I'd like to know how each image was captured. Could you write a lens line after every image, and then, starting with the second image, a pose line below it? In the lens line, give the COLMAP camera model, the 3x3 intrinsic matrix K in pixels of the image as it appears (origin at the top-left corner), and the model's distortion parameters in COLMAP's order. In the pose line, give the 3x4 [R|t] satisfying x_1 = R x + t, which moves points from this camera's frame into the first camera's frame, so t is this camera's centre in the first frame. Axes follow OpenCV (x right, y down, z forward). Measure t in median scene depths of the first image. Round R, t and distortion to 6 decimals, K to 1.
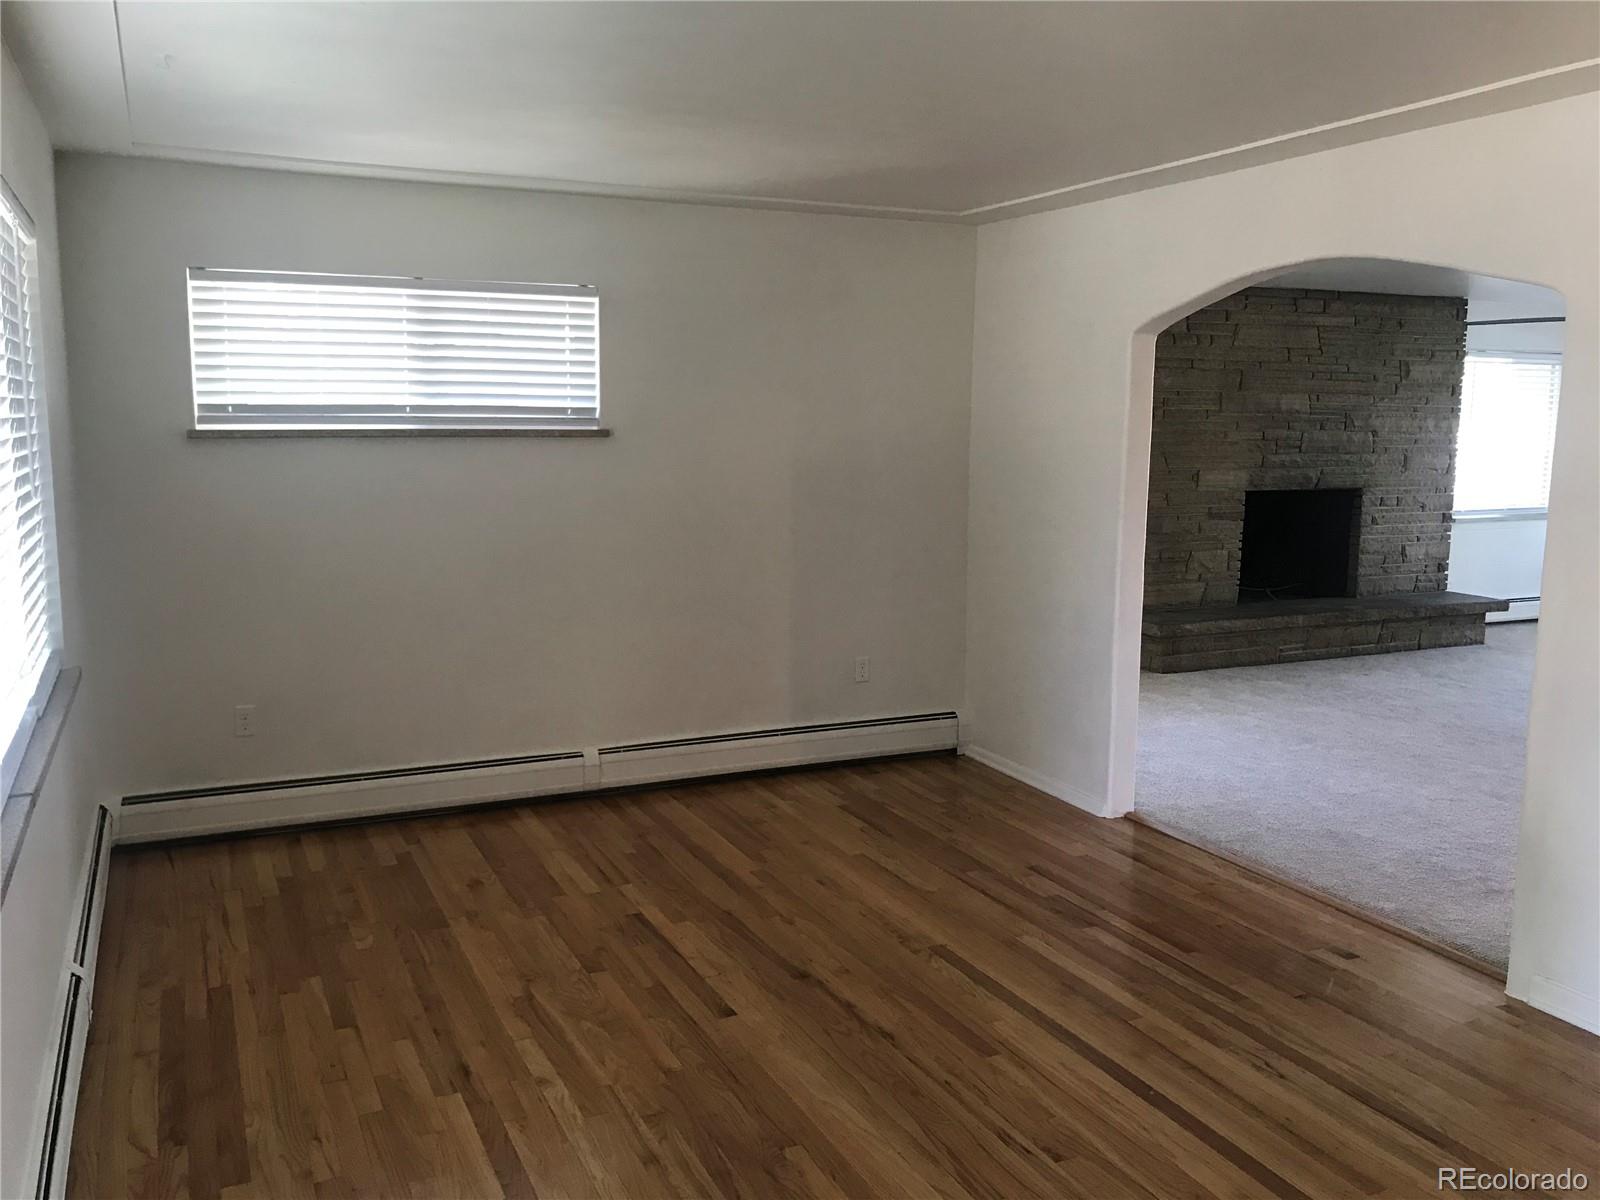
lens RADIAL K [[1332.2, 0, 800.0], [0, 1332.2, 600.0], [0, 0, 1]] dist [-0.002634, -0.004809]
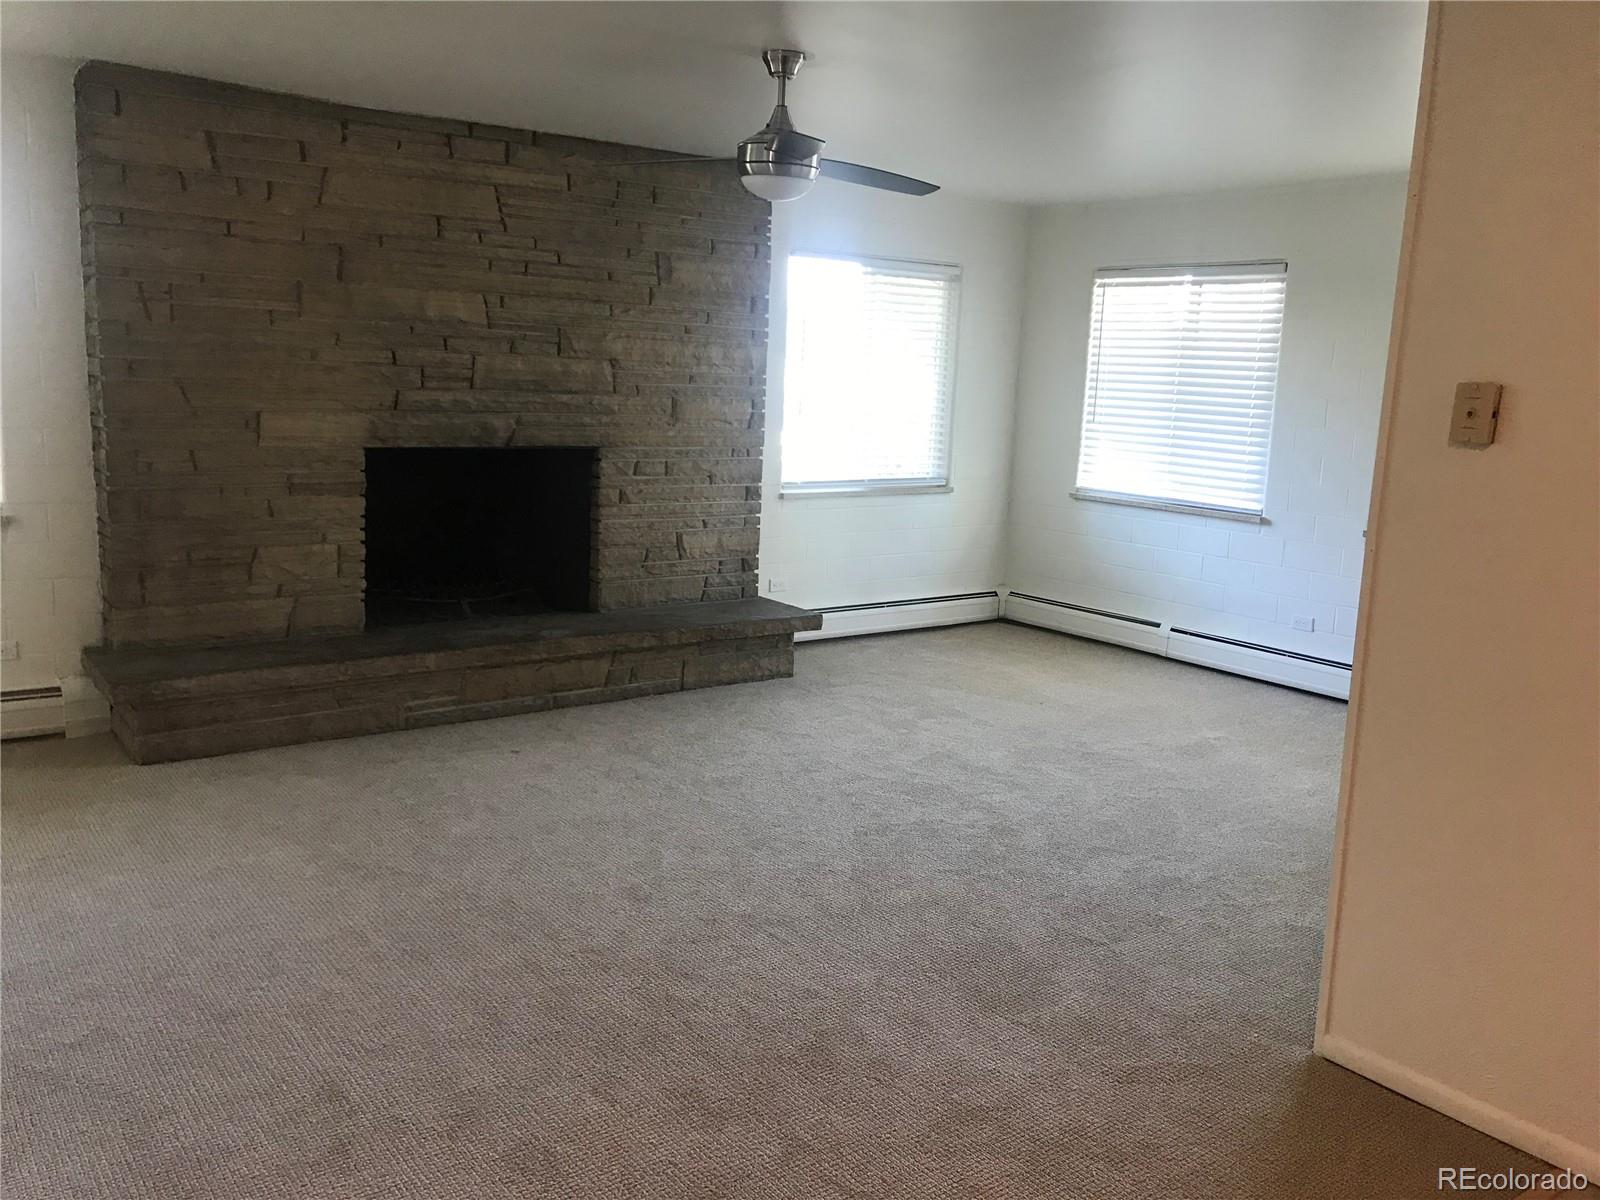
lens RADIAL K [[1294.6, 0, 797.9], [0, 1294.6, 646.5], [0, 0, 1]] dist [0.007935, -0.130420]
pose [[0.975895, -0.011711, 0.217927, 0.383939], [-0.005177, 0.997036, 0.076762, -0.036088], [-0.218180, -0.076040, 0.972942, 0.355216]]
